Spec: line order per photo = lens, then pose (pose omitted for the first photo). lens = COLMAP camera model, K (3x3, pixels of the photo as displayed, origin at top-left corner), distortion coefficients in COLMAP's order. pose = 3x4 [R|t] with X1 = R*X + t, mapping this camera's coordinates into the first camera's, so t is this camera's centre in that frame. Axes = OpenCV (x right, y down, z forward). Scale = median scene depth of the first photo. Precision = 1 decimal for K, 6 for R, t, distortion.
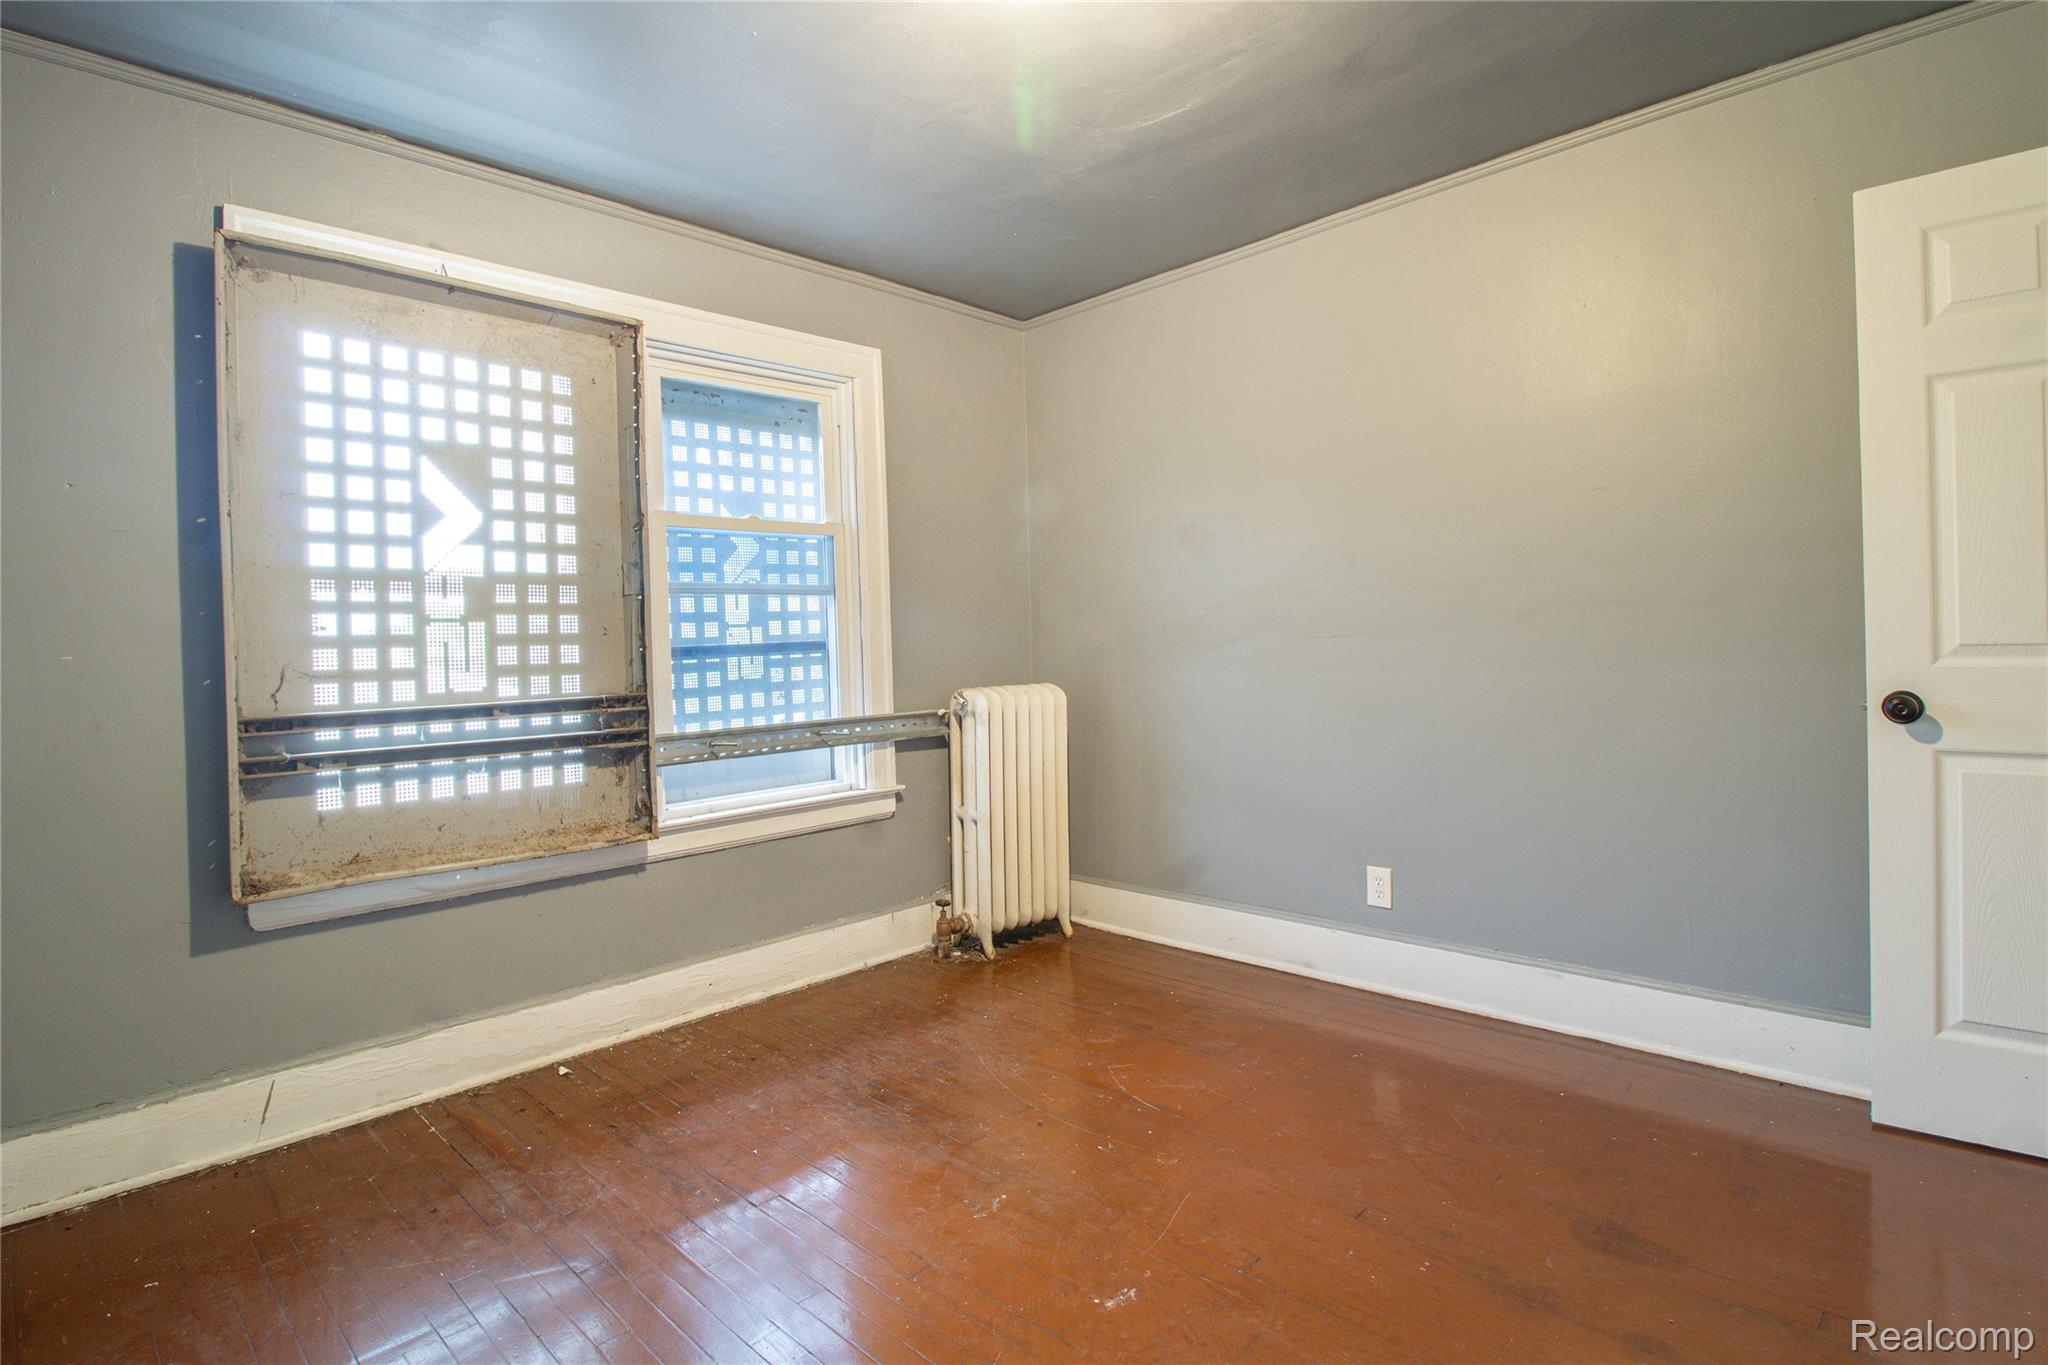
lens RADIAL K [[985.0, 0, 1026.8], [0, 985.0, 654.2], [0, 0, 1]] dist [0.000039, -0.005527]
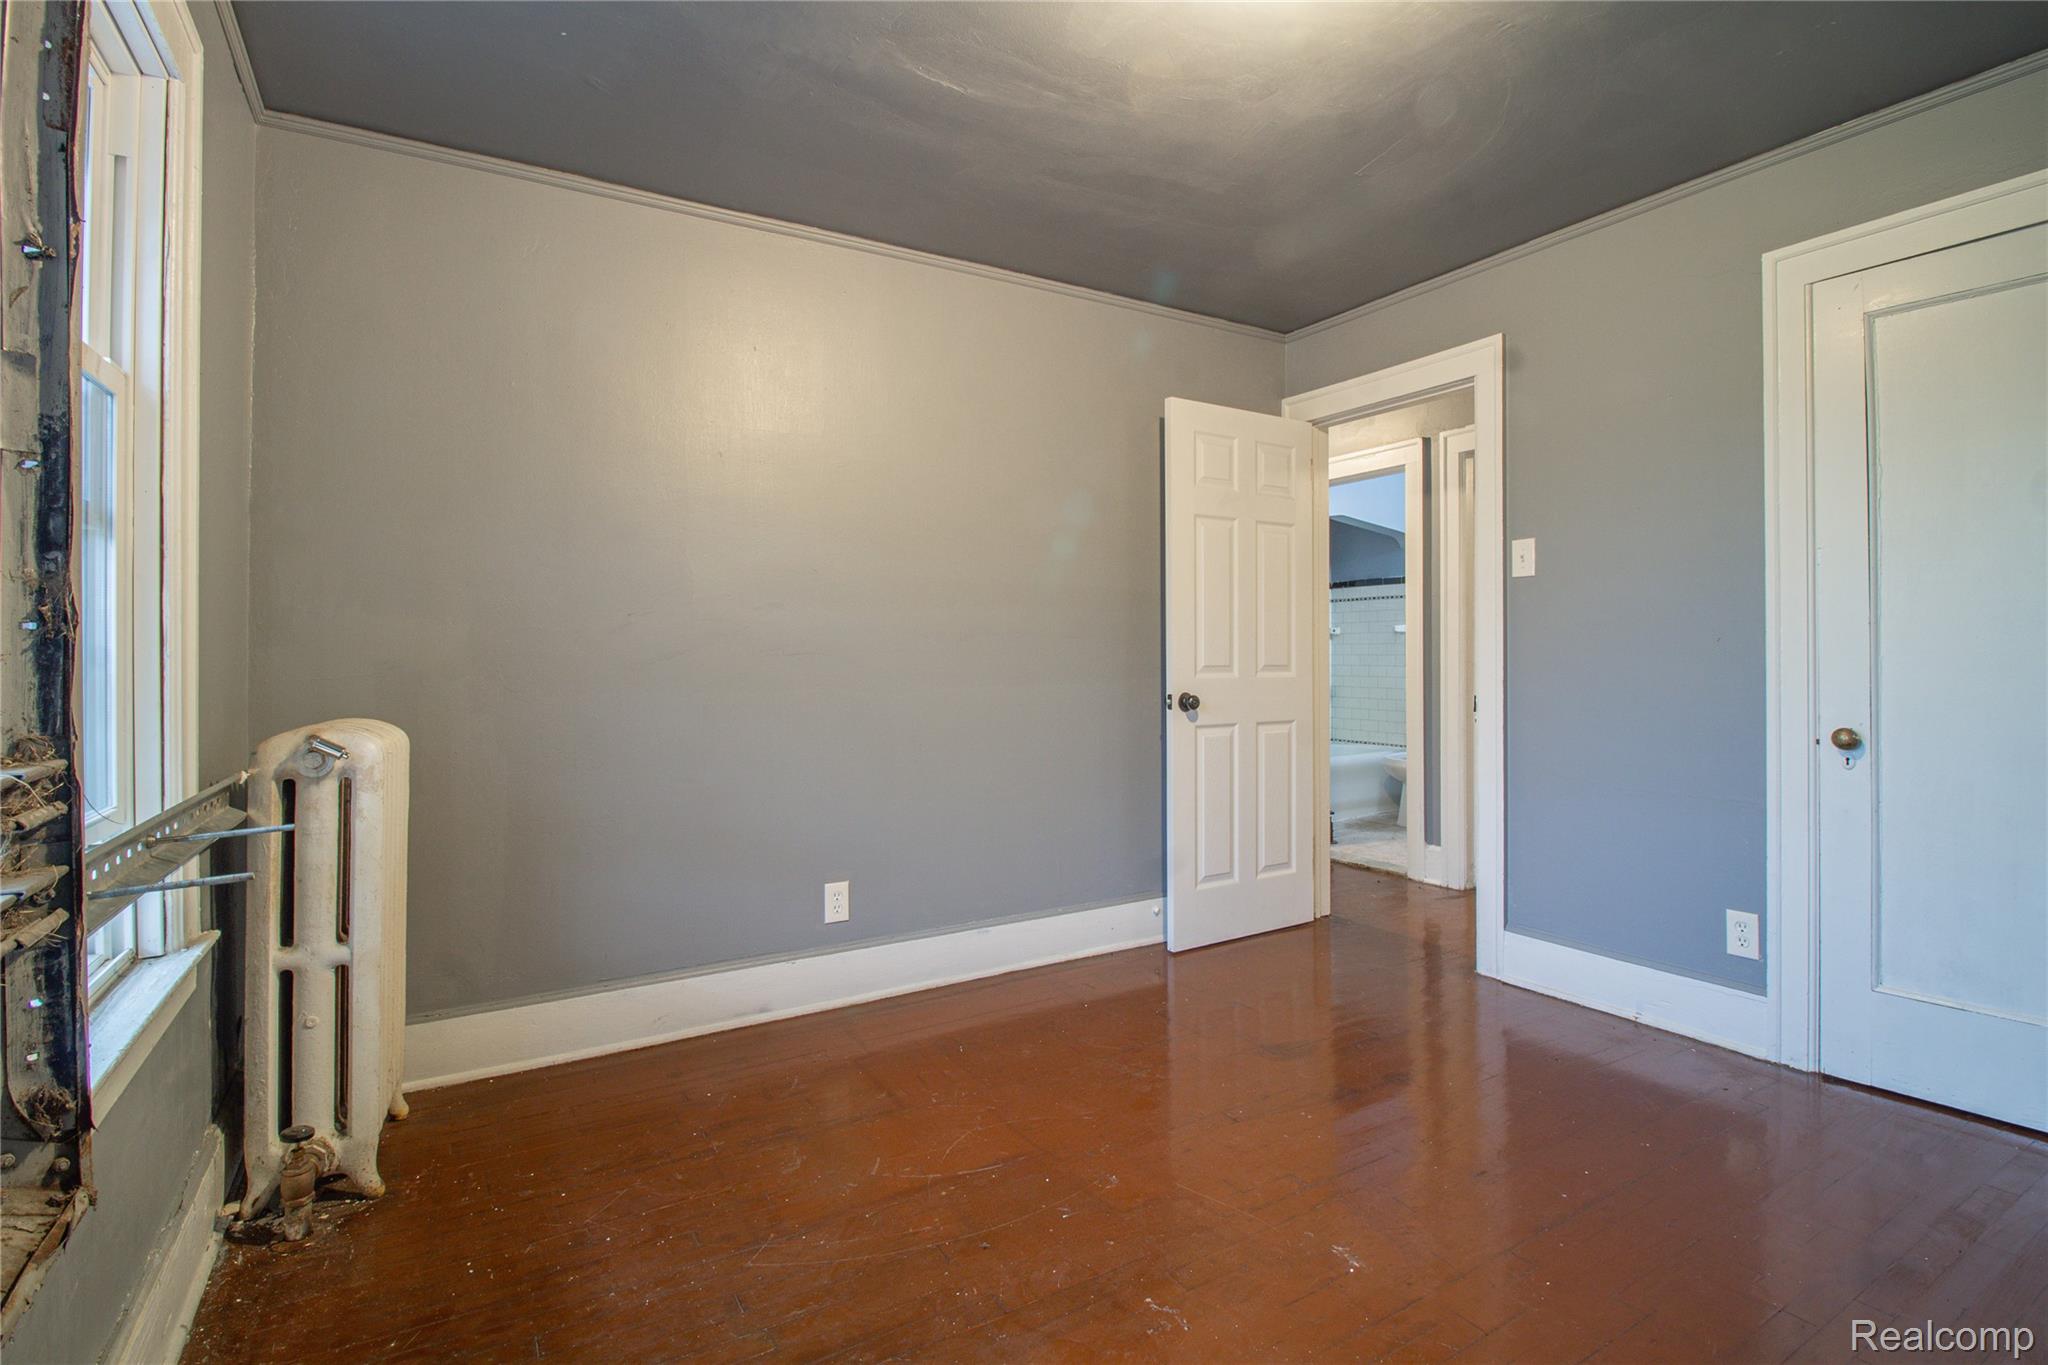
lens RADIAL K [[985.0, 0, 1026.8], [0, 985.0, 654.2], [0, 0, 1]] dist [0.000039, -0.005527]
pose [[0.251786, 0.024022, 0.967485, -0.674038], [-0.000284, 0.999694, -0.024748, 0.010005], [-0.967783, 0.005956, 0.251716, 0.658493]]
